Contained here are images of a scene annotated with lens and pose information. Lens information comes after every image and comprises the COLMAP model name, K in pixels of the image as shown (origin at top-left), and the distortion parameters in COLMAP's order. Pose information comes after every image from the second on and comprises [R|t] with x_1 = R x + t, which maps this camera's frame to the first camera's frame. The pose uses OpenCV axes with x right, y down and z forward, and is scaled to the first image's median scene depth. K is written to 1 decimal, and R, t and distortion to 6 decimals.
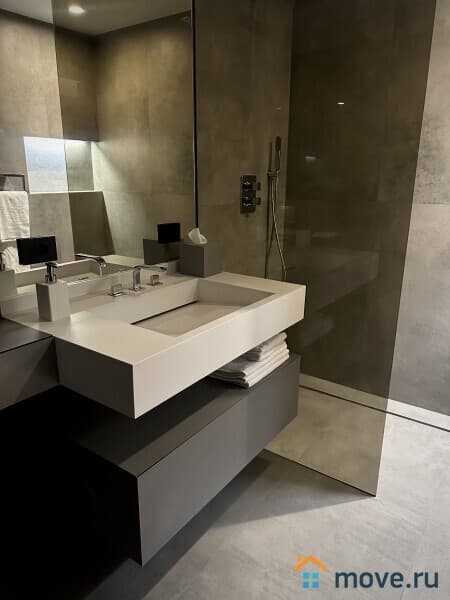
lens RADIAL K [[429.3, 0, 224.6], [0, 429.3, 303.1], [0, 0, 1]] dist [0.051653, -0.073595]
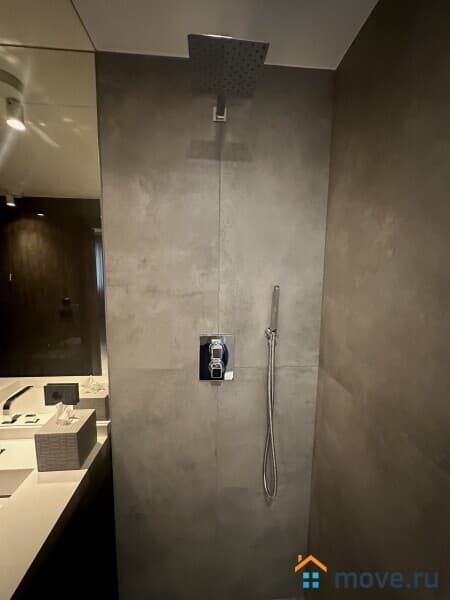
lens RADIAL K [[241.3, 0, 223.9], [0, 241.3, 299.0], [0, 0, 1]] dist [-0.000942, -0.000036]
pose [[0.633485, 0.084850, -0.769089, 0.395699], [-0.215949, 0.973861, -0.070432, -0.339218], [0.743010, 0.210701, 0.635249, 0.745701]]
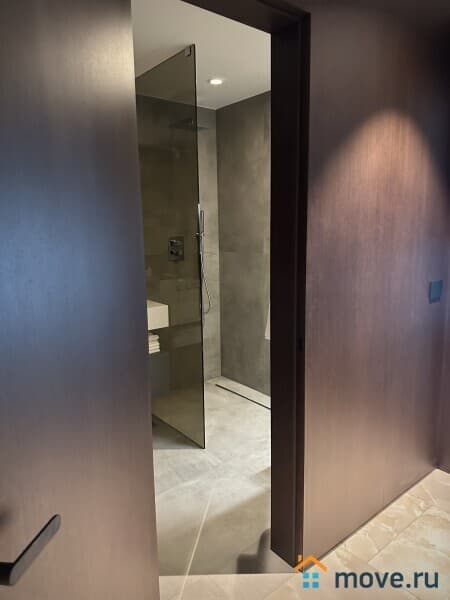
lens RADIAL K [[429.3, 0, 233.8], [0, 429.3, 301.8], [0, 0, 1]] dist [0.051653, -0.073595]
pose [[0.965751, 0.028980, -0.257846, 0.659190], [-0.056290, 0.993477, -0.099170, 0.069850], [0.253290, 0.110288, 0.961083, -0.368603]]
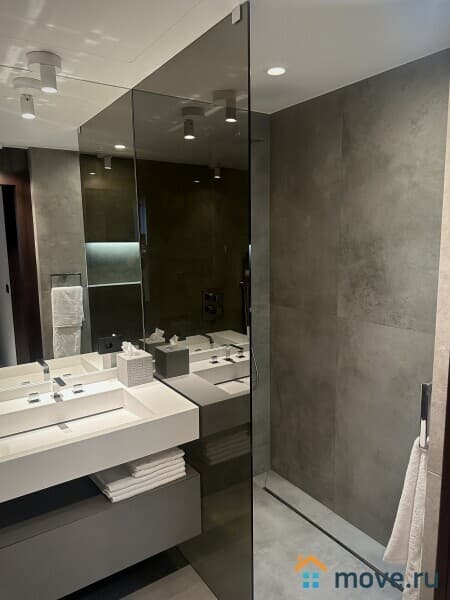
lens RADIAL K [[429.3, 0, 228.1], [0, 429.3, 302.7], [0, 0, 1]] dist [0.051653, -0.073595]
pose [[0.935881, 0.035998, -0.350472, 0.487662], [-0.079055, 0.990857, -0.109330, -0.146664], [0.343332, 0.130026, 0.930170, 0.007379]]
